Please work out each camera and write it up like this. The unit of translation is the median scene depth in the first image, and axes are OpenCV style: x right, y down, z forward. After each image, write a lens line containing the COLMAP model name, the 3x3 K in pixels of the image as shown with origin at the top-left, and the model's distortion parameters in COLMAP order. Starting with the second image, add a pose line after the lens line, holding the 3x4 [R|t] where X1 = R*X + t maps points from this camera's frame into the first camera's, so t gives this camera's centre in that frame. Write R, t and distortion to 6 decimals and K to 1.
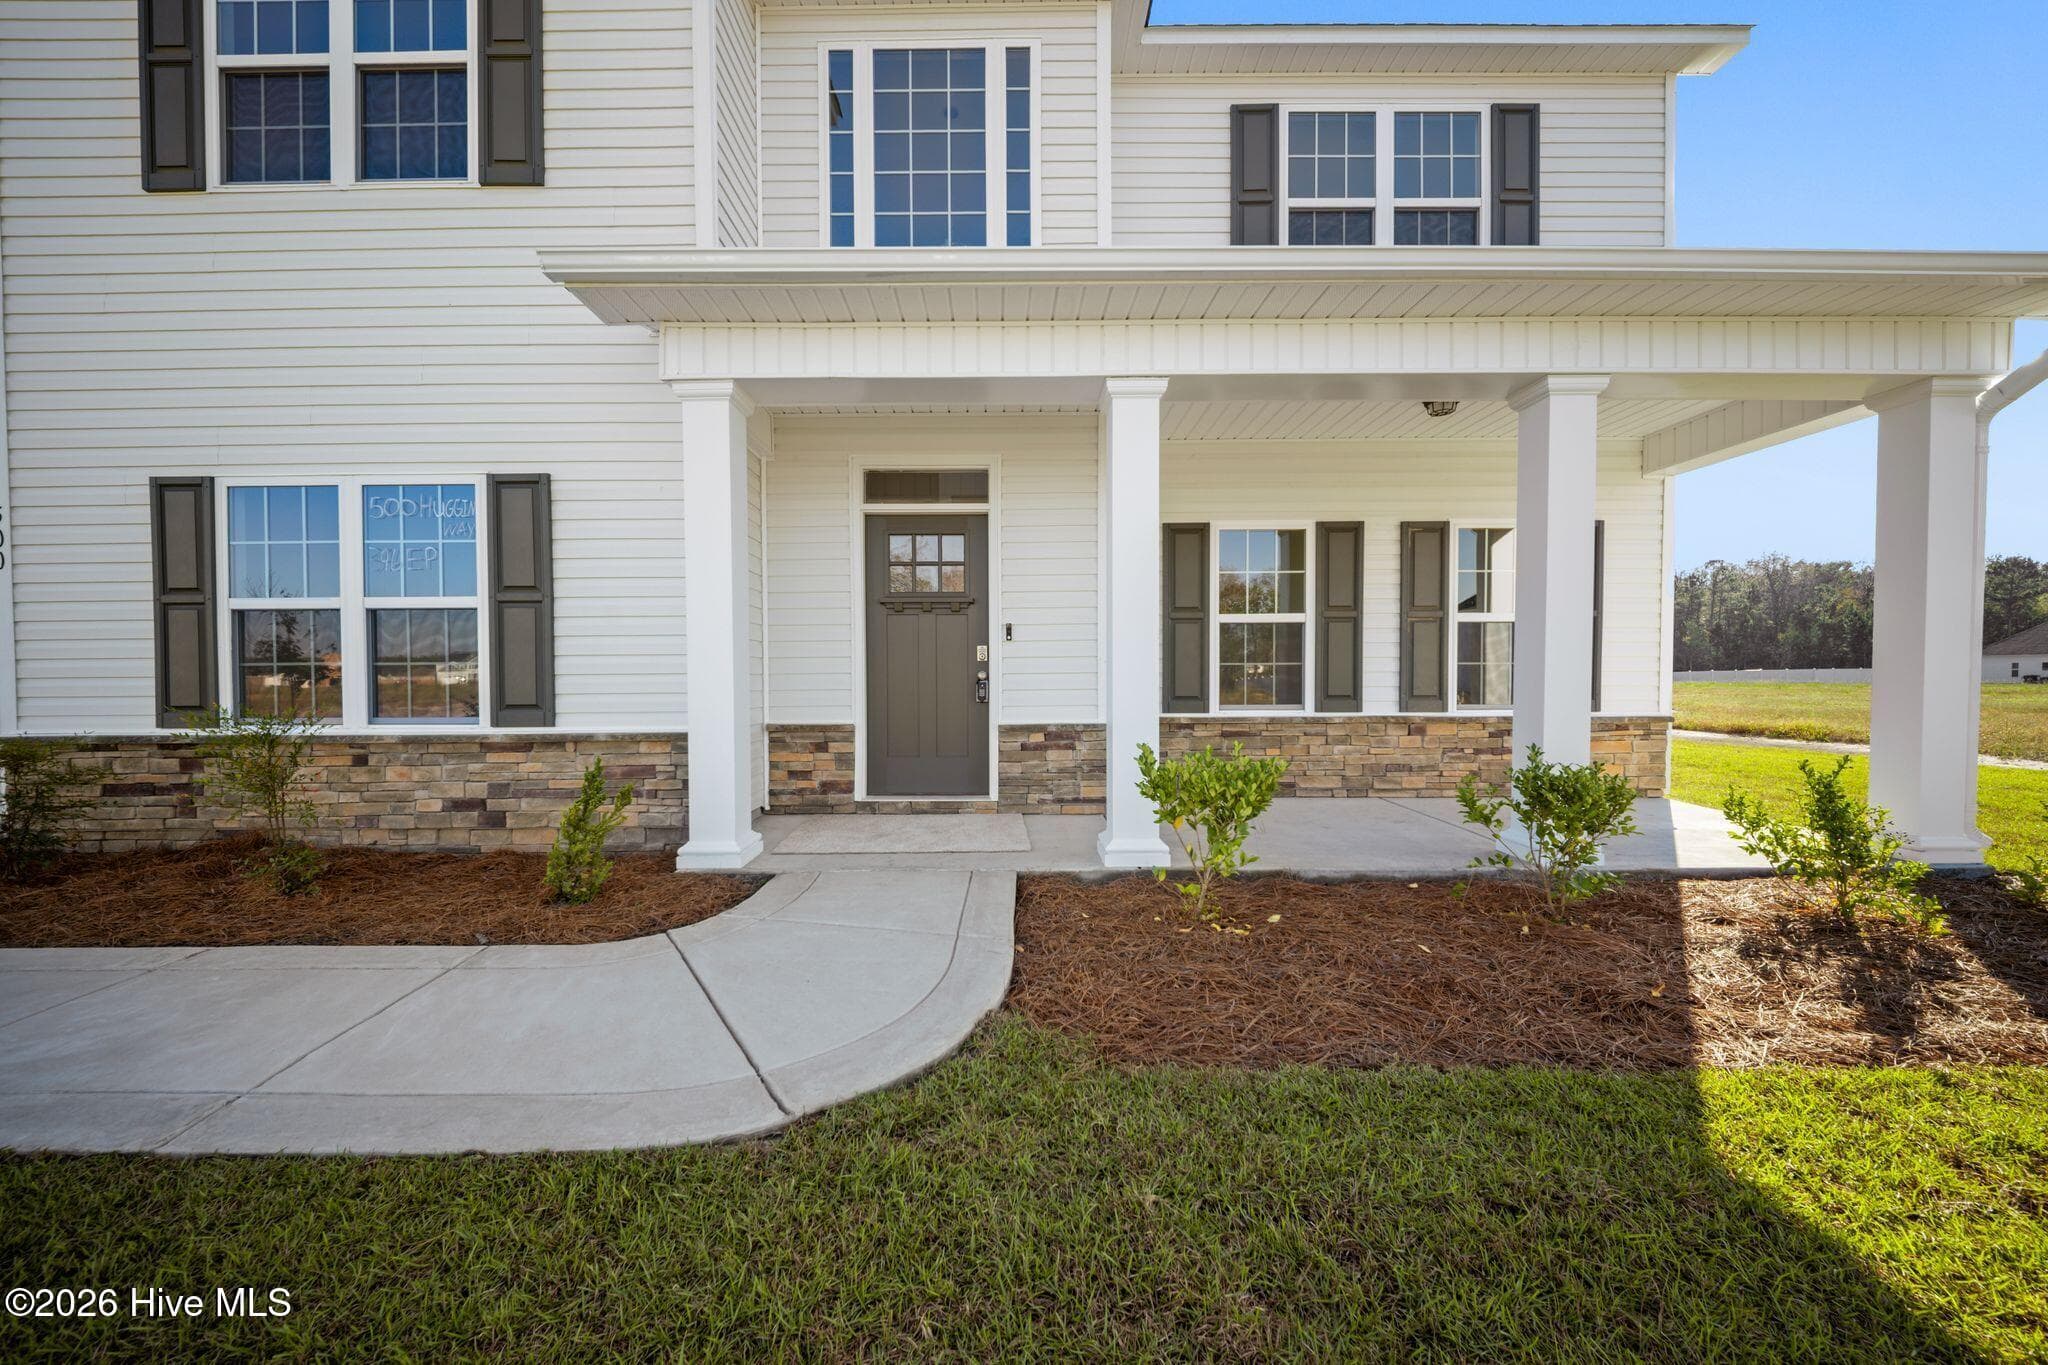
lens RADIAL K [[754.2, 0, 1014.0], [0, 754.2, 689.3], [0, 0, 1]] dist [-0.001592, -0.000225]
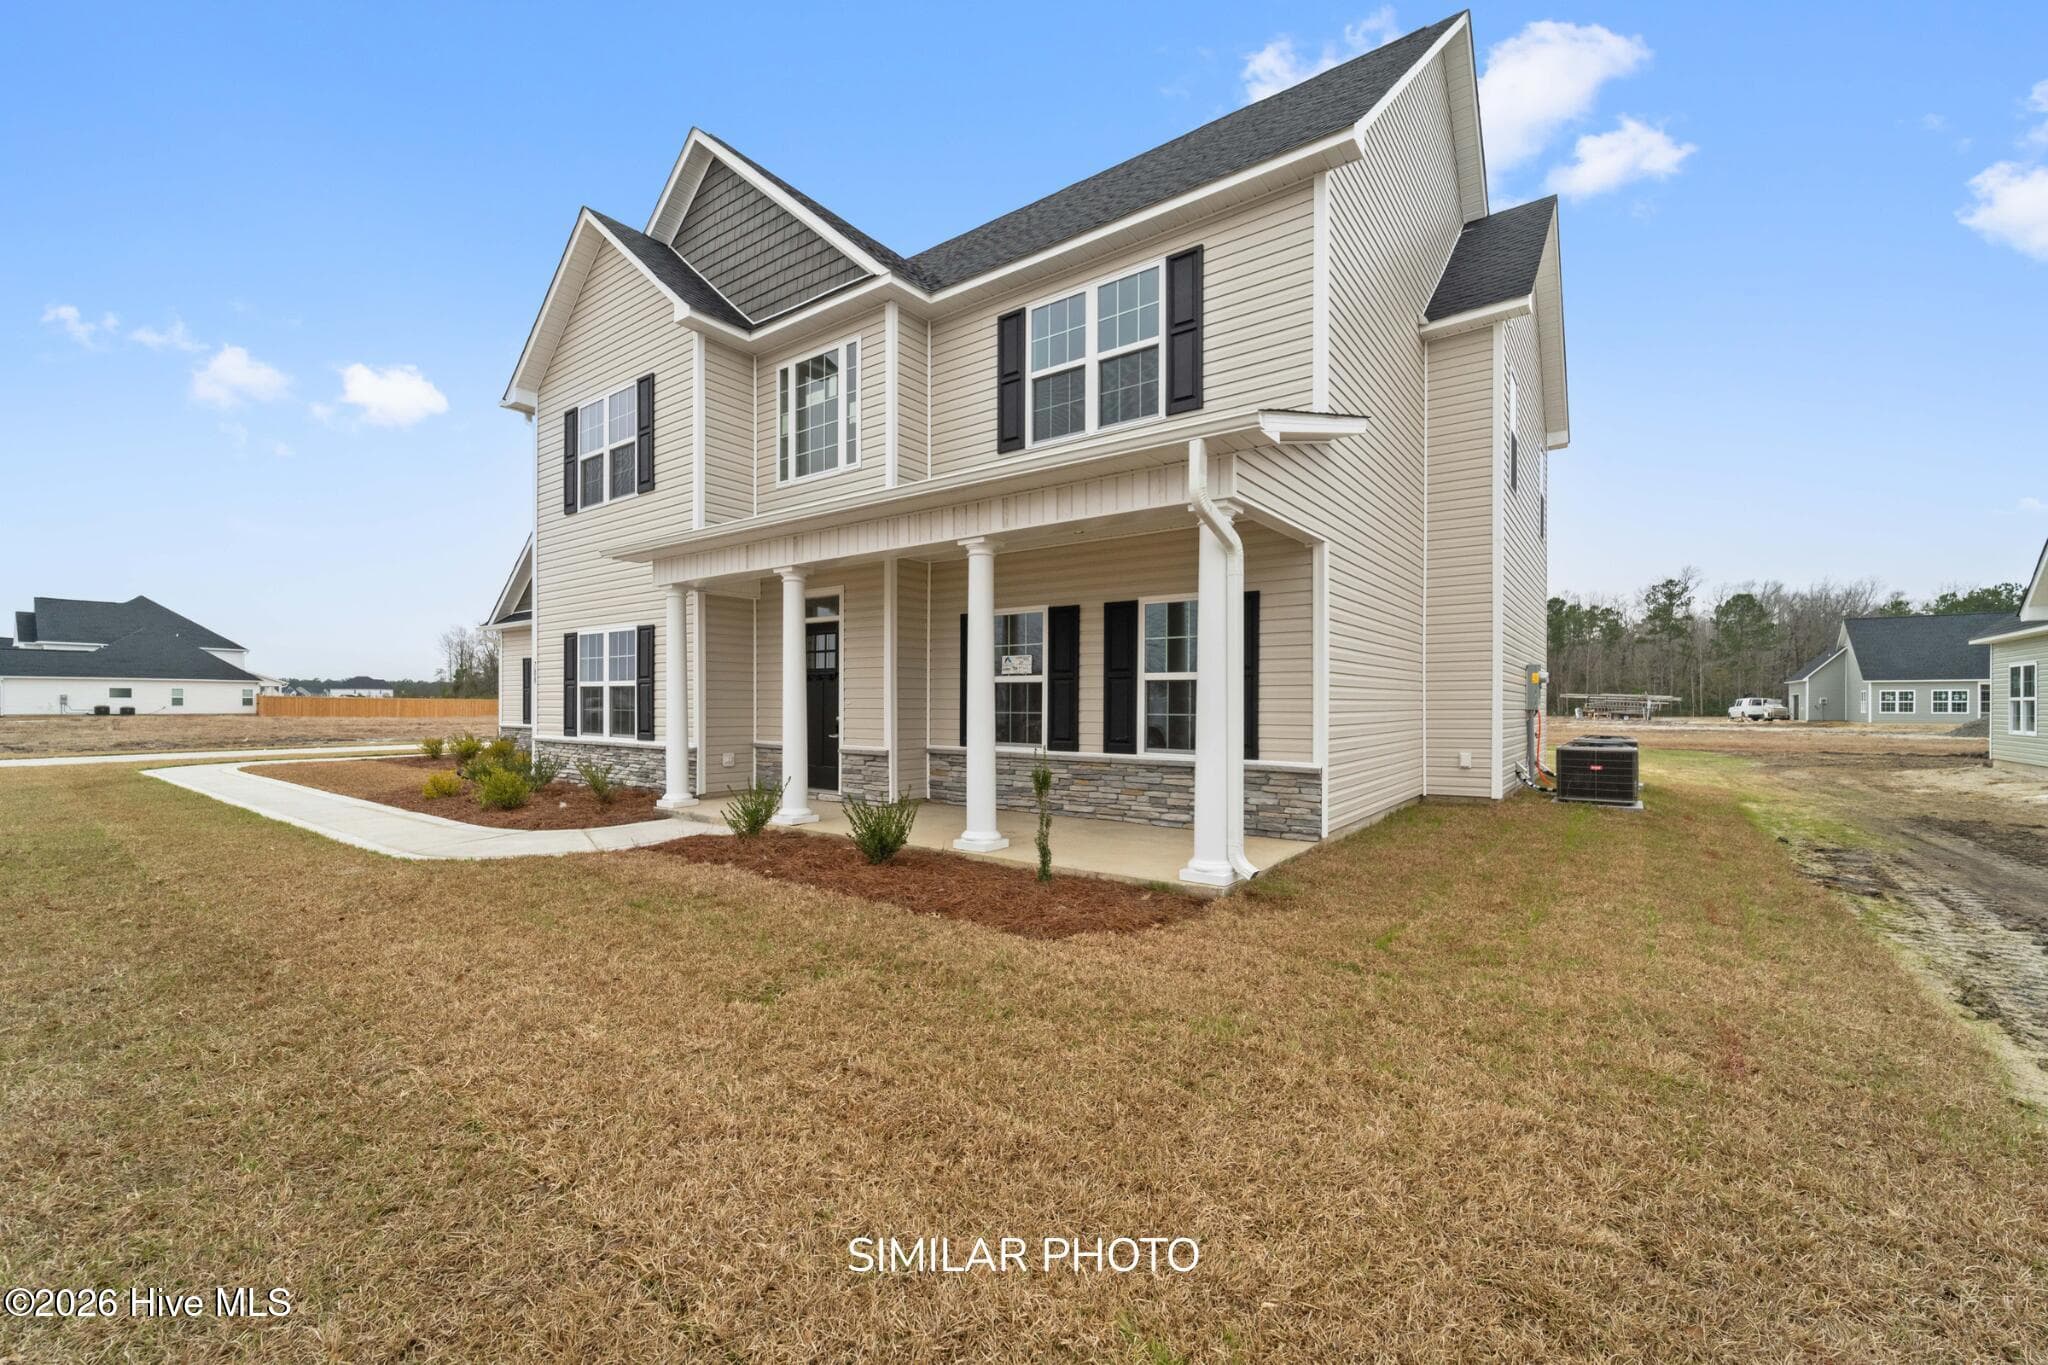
lens RADIAL K [[818.6, 0, 1004.6], [0, 818.6, 707.9], [0, 0, 1]] dist [0.014075, 0.000132]
pose [[0.796465, 0.009149, -0.604615, 1.374588], [-0.026159, 0.999471, -0.019337, -0.018337], [0.604118, 0.031217, 0.796283, -0.214728]]
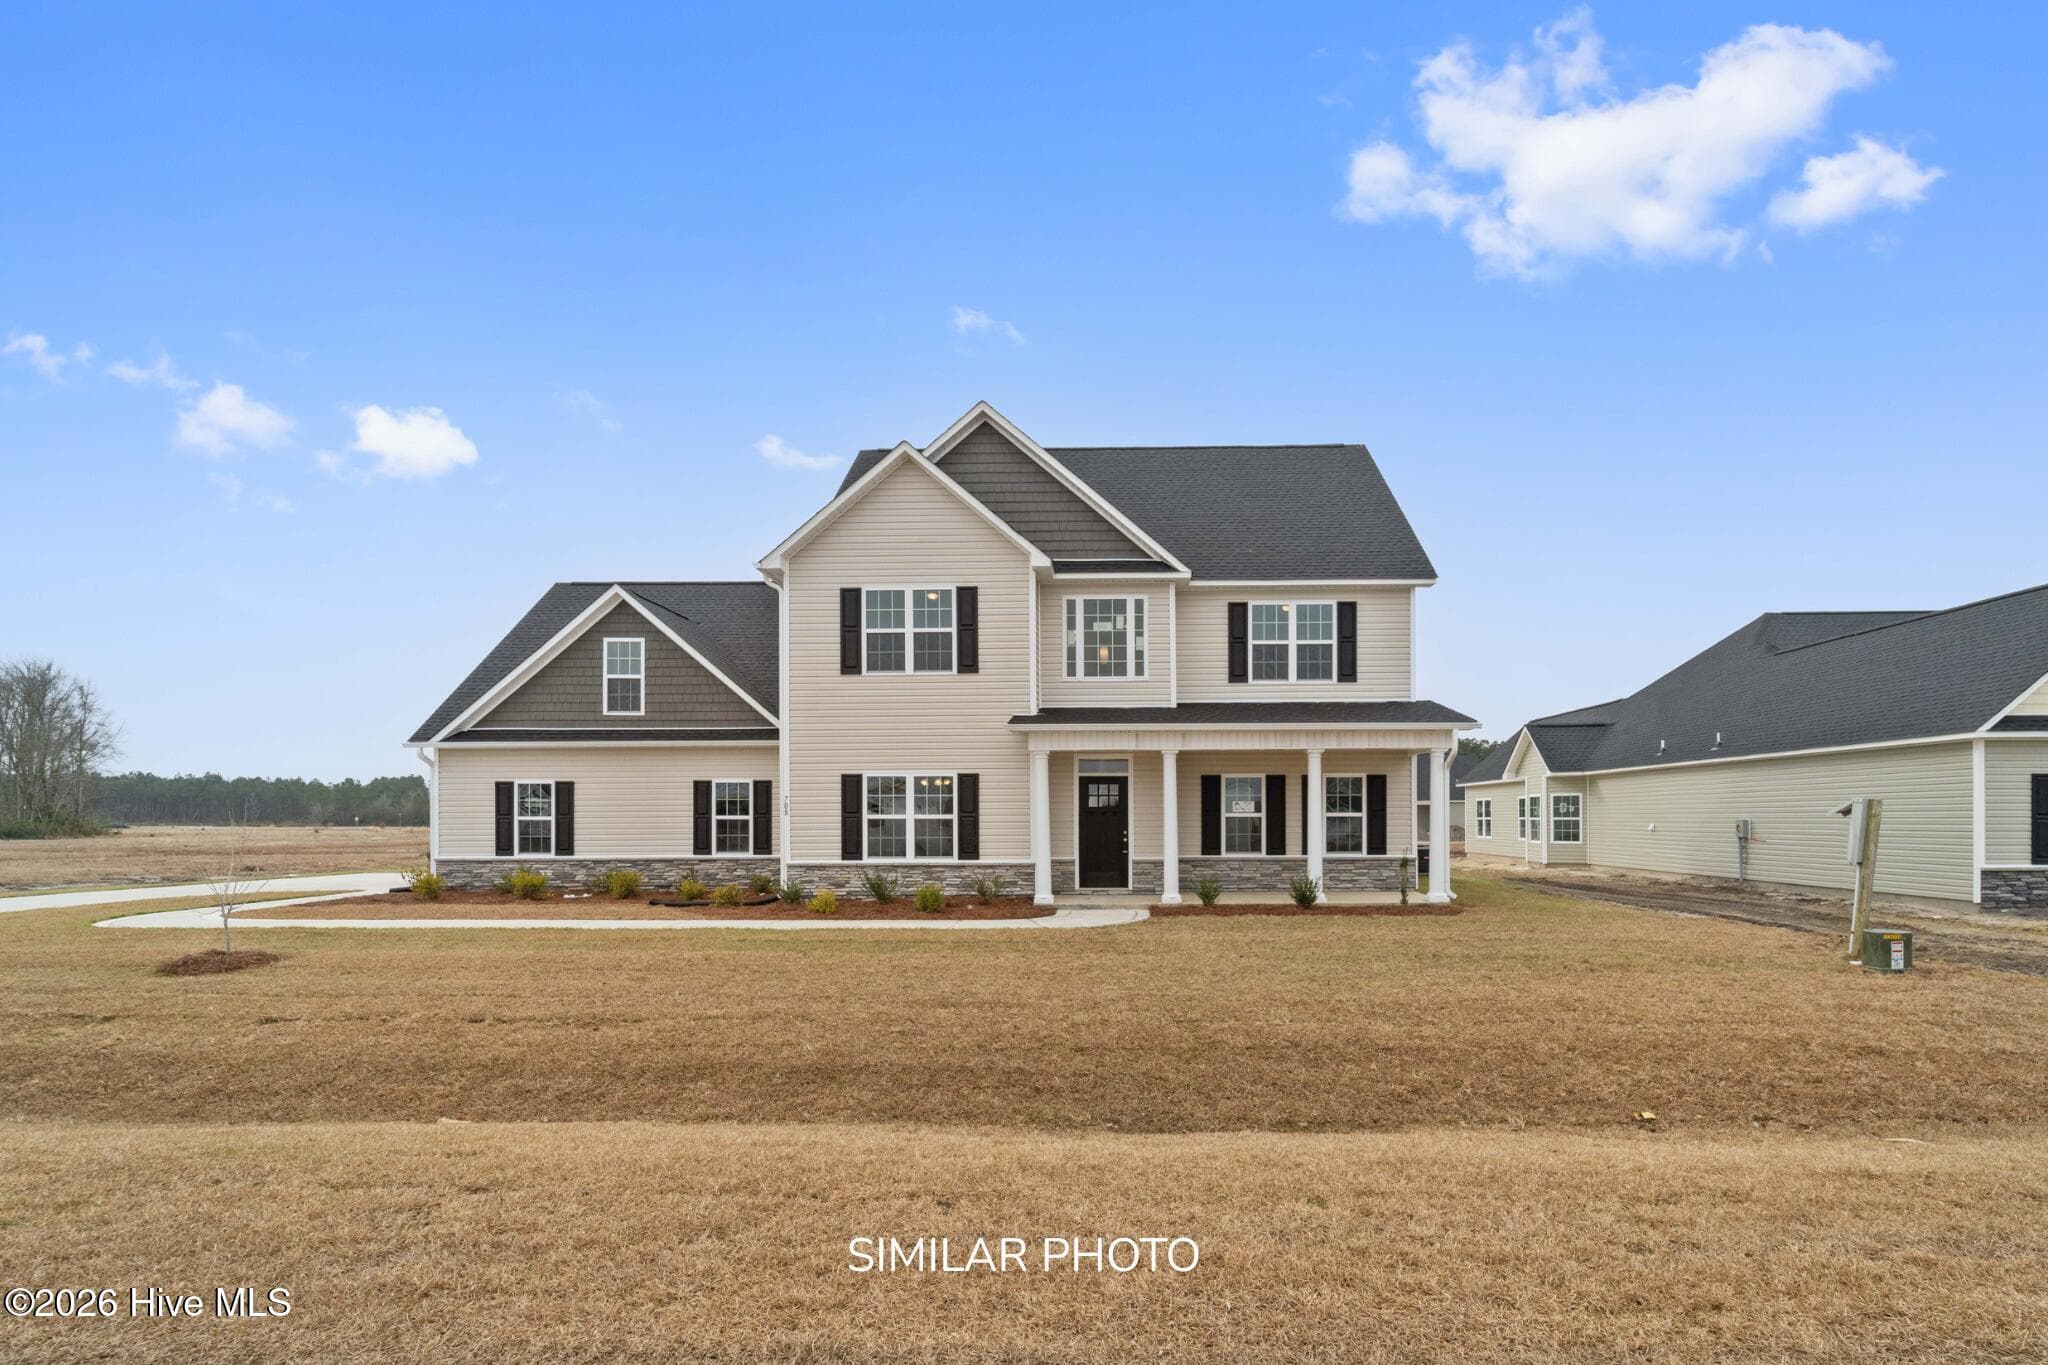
lens RADIAL K [[982.6, 0, 1094.5], [0, 982.6, 813.2], [0, 0, 1]] dist [0.020926, 0.000392]
pose [[0.999683, -0.001447, -0.025127, -0.064969], [0.000442, 0.999201, -0.039969, 0.023466], [0.025165, 0.039946, 0.998885, -2.359542]]
